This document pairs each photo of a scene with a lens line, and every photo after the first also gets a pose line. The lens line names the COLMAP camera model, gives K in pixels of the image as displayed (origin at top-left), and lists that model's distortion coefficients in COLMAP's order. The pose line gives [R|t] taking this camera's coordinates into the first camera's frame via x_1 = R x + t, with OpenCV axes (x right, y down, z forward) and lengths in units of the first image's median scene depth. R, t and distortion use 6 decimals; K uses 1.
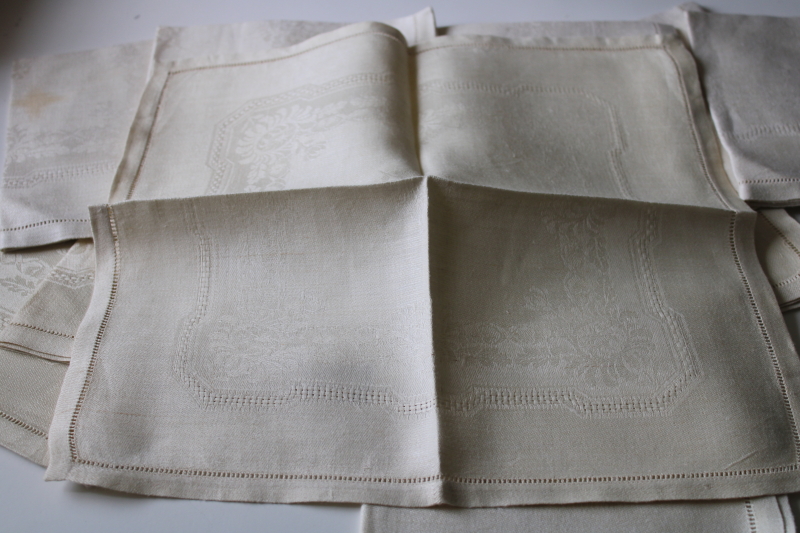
lens RADIAL K [[1248.7, 0, 400.8], [0, 1248.7, 267.3], [0, 0, 1]] dist [-0.066139, 0.000000]
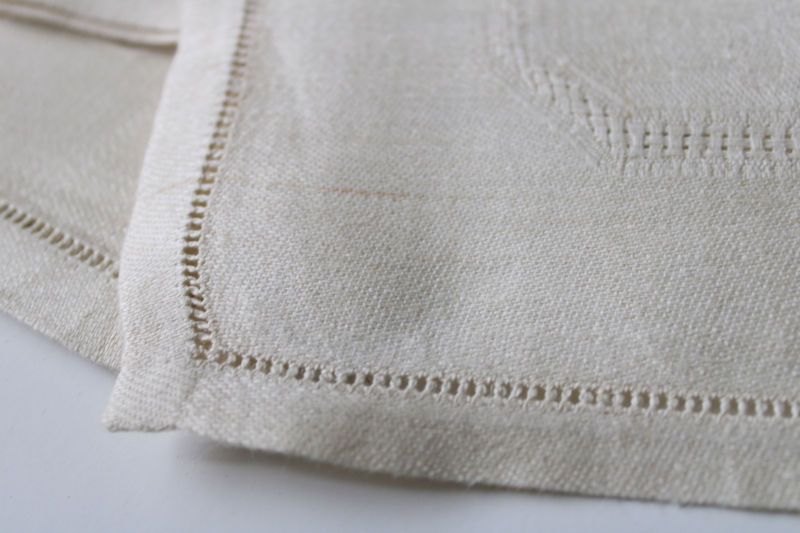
lens RADIAL K [[1248.7, 0, 398.8], [0, 1248.7, 267.2], [0, 0, 1]] dist [-0.066139, 0.000000]
pose [[0.994166, -0.007954, -0.107564, -0.184446], [0.028785, 0.980673, 0.193525, 0.078884], [0.103946, -0.195492, 0.975181, 0.717758]]
